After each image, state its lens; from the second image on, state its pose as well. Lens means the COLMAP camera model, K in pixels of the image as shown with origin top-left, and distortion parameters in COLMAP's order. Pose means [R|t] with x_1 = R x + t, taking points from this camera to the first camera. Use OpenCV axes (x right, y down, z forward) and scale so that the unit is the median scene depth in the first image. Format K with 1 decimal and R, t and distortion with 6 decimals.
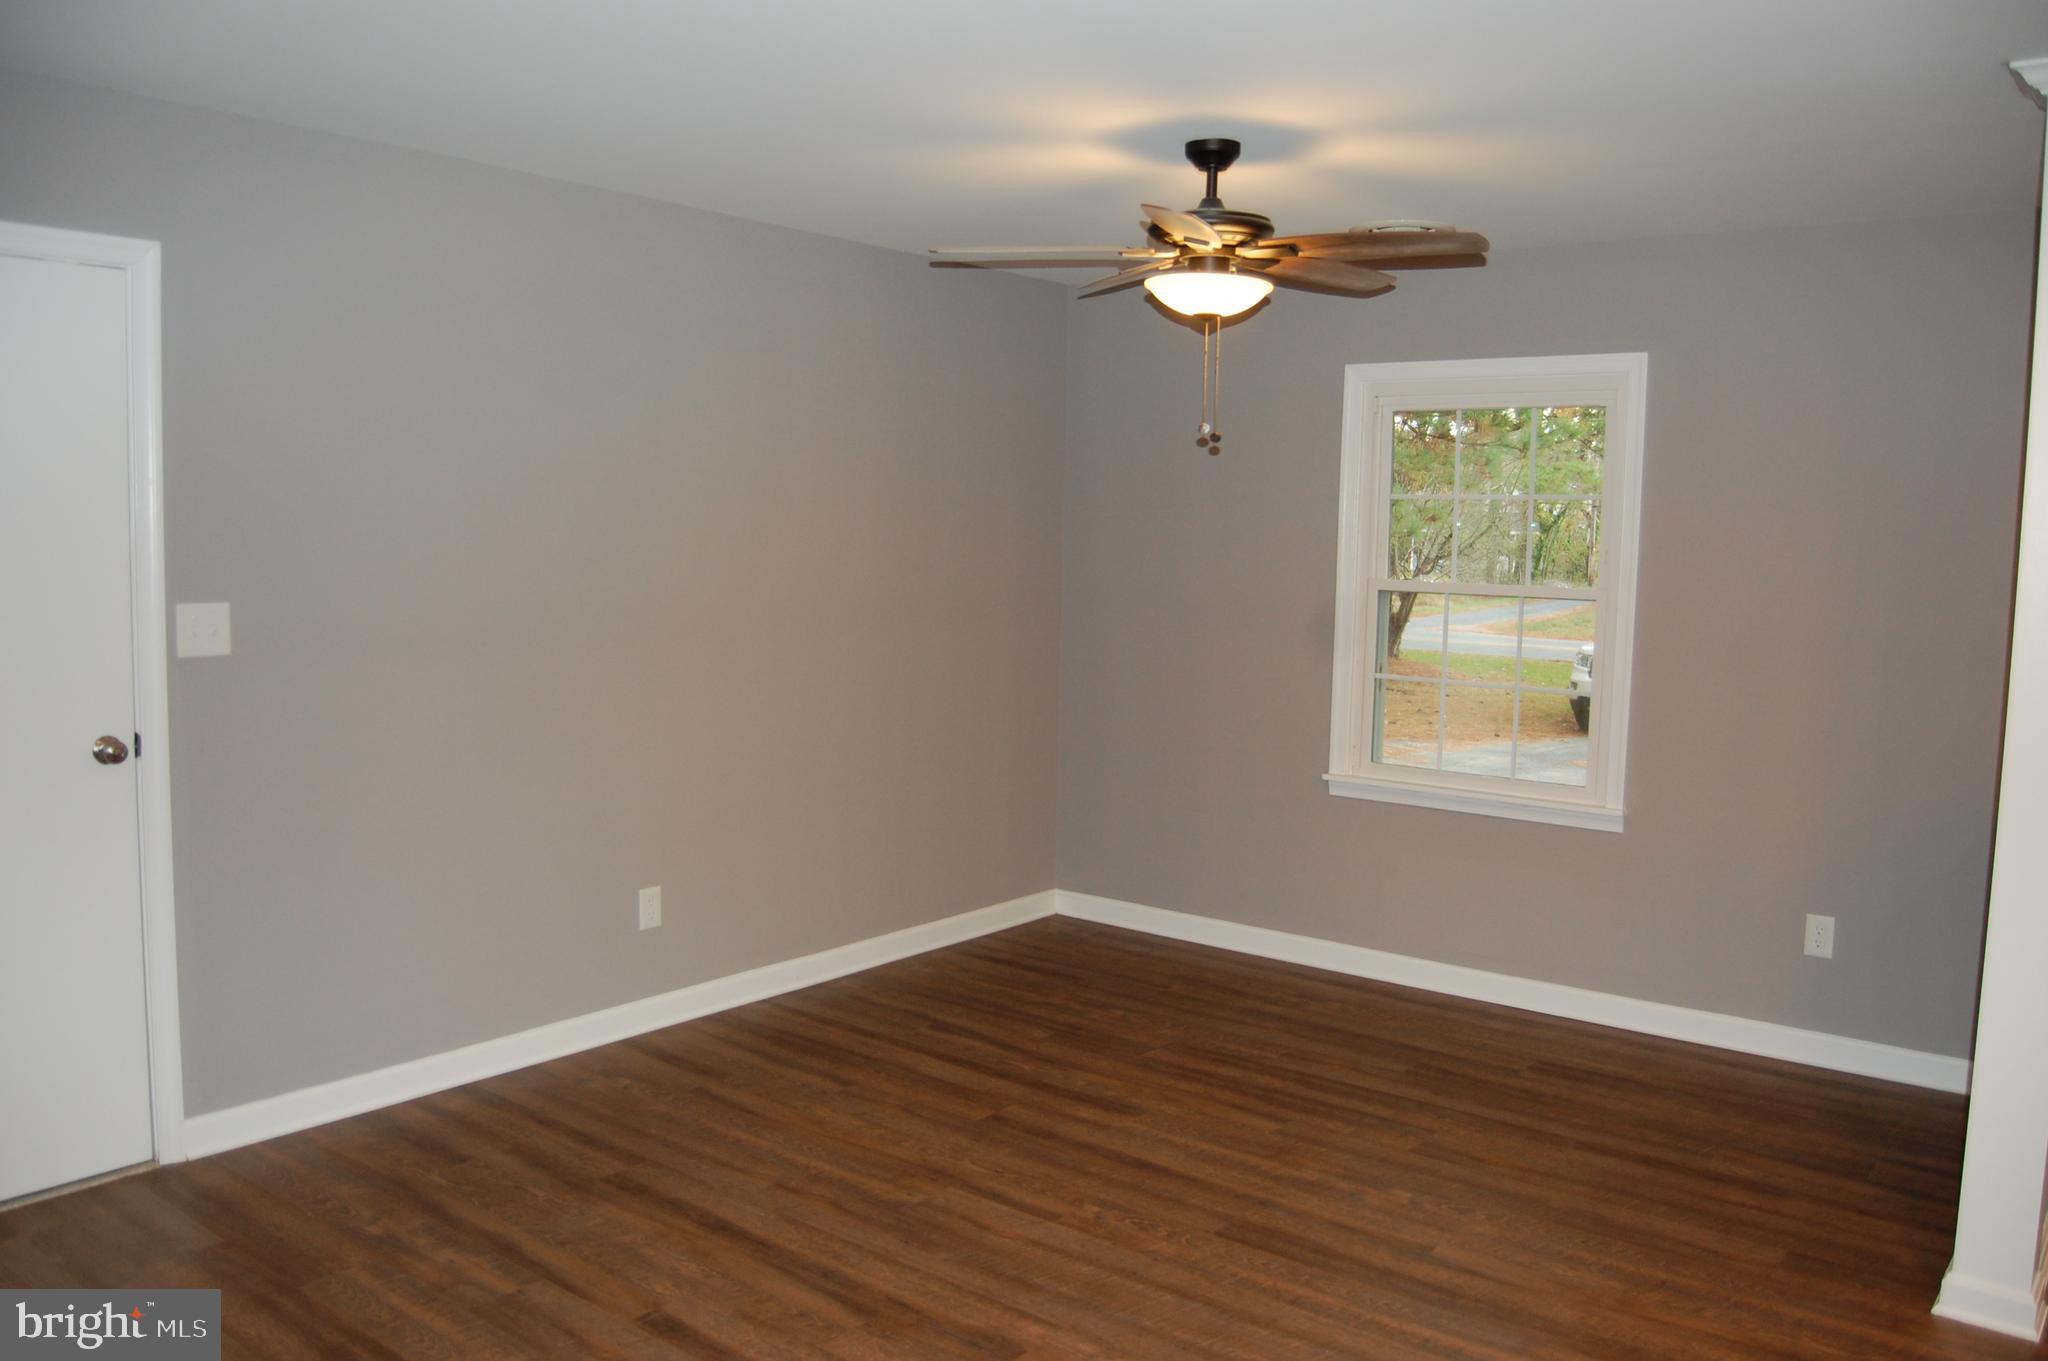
lens RADIAL K [[1607.5, 0, 1008.6], [0, 1607.5, 677.3], [0, 0, 1]] dist [-0.095709, 0.040730]
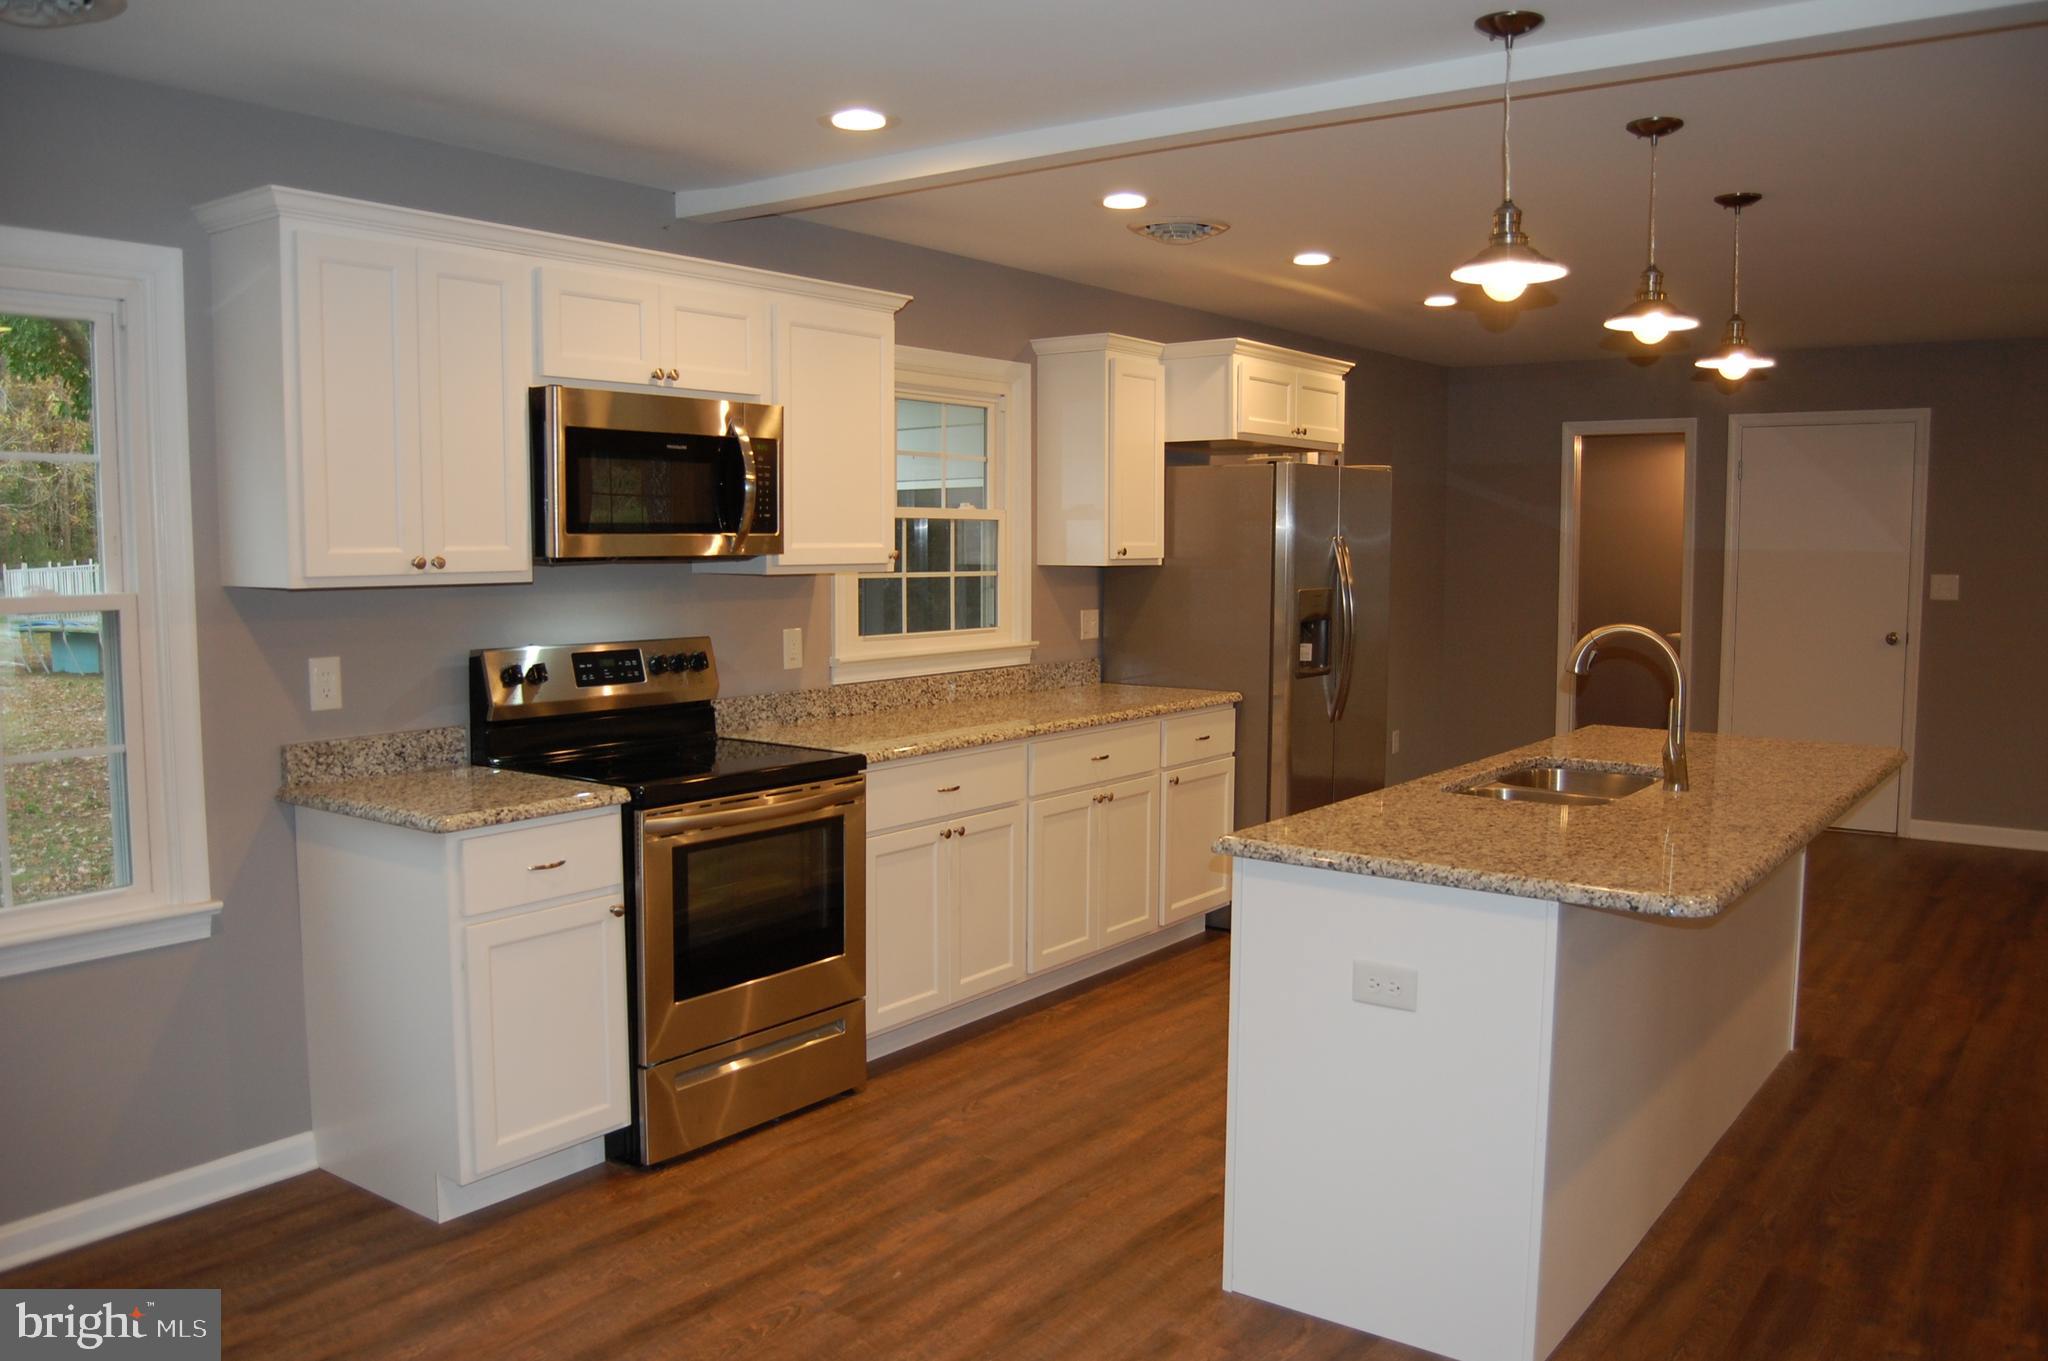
lens RADIAL K [[1607.5, 0, 1029.4], [0, 1607.5, 687.9], [0, 0, 1]] dist [-0.095709, 0.040730]
pose [[0.042039, 0.075627, -0.996250, 1.491422], [-0.096547, 0.992772, 0.071289, 0.070436], [0.994440, 0.093188, 0.049036, -0.300880]]
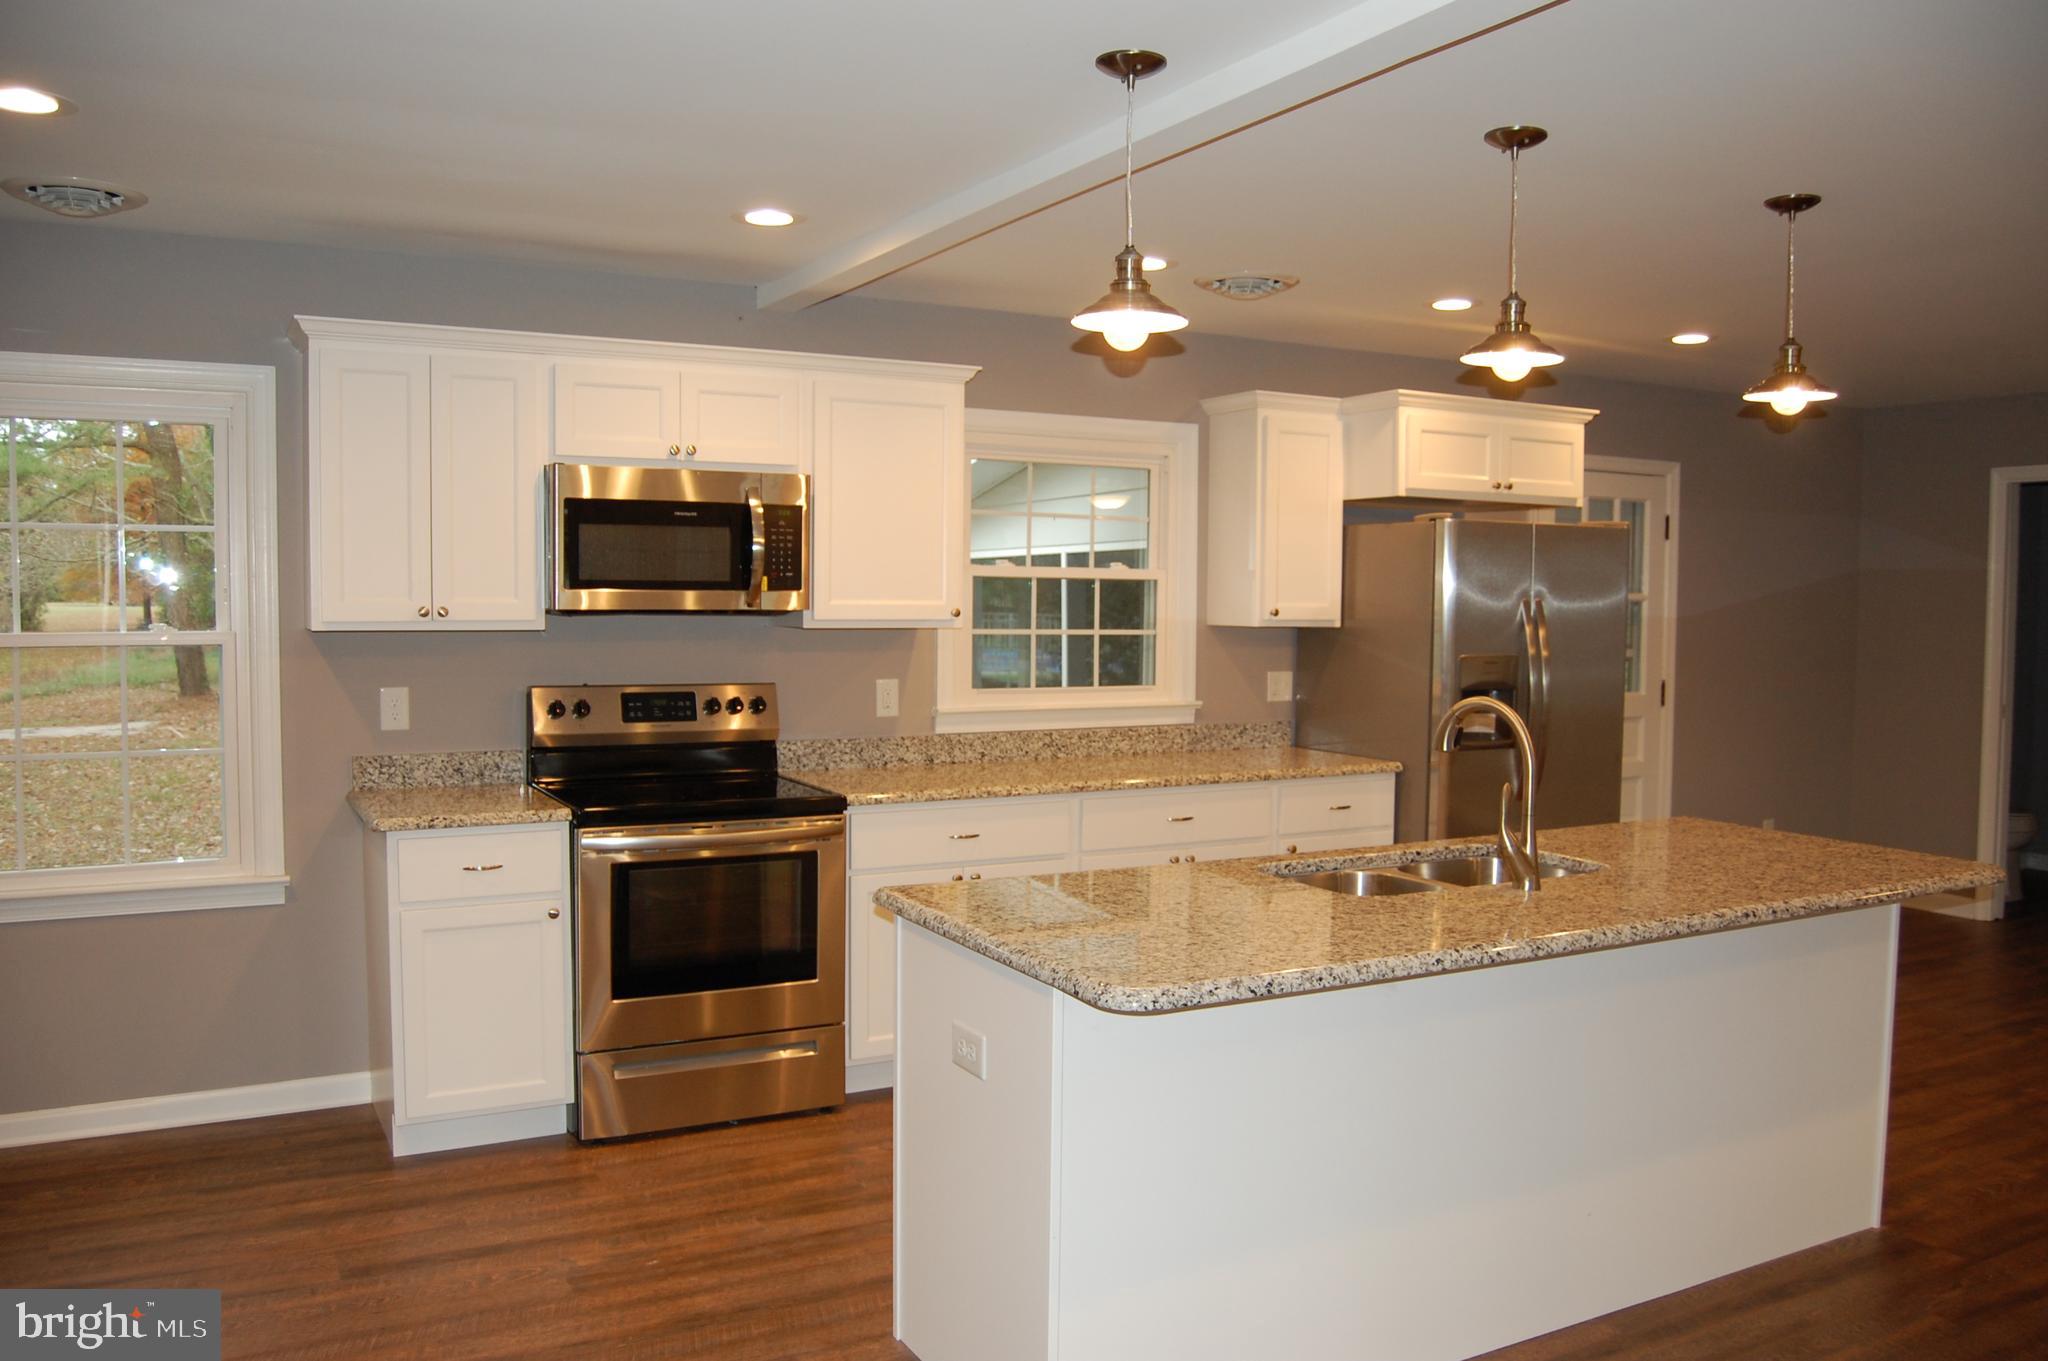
lens RADIAL K [[1607.5, 0, 1026.6], [0, 1607.5, 686.1], [0, 0, 1]] dist [-0.095709, 0.040730]
pose [[-0.384223, 0.032458, -0.922670, 1.429030], [-0.104607, 0.991416, 0.078438, 0.017007], [0.917295, 0.126655, -0.377529, 0.211744]]
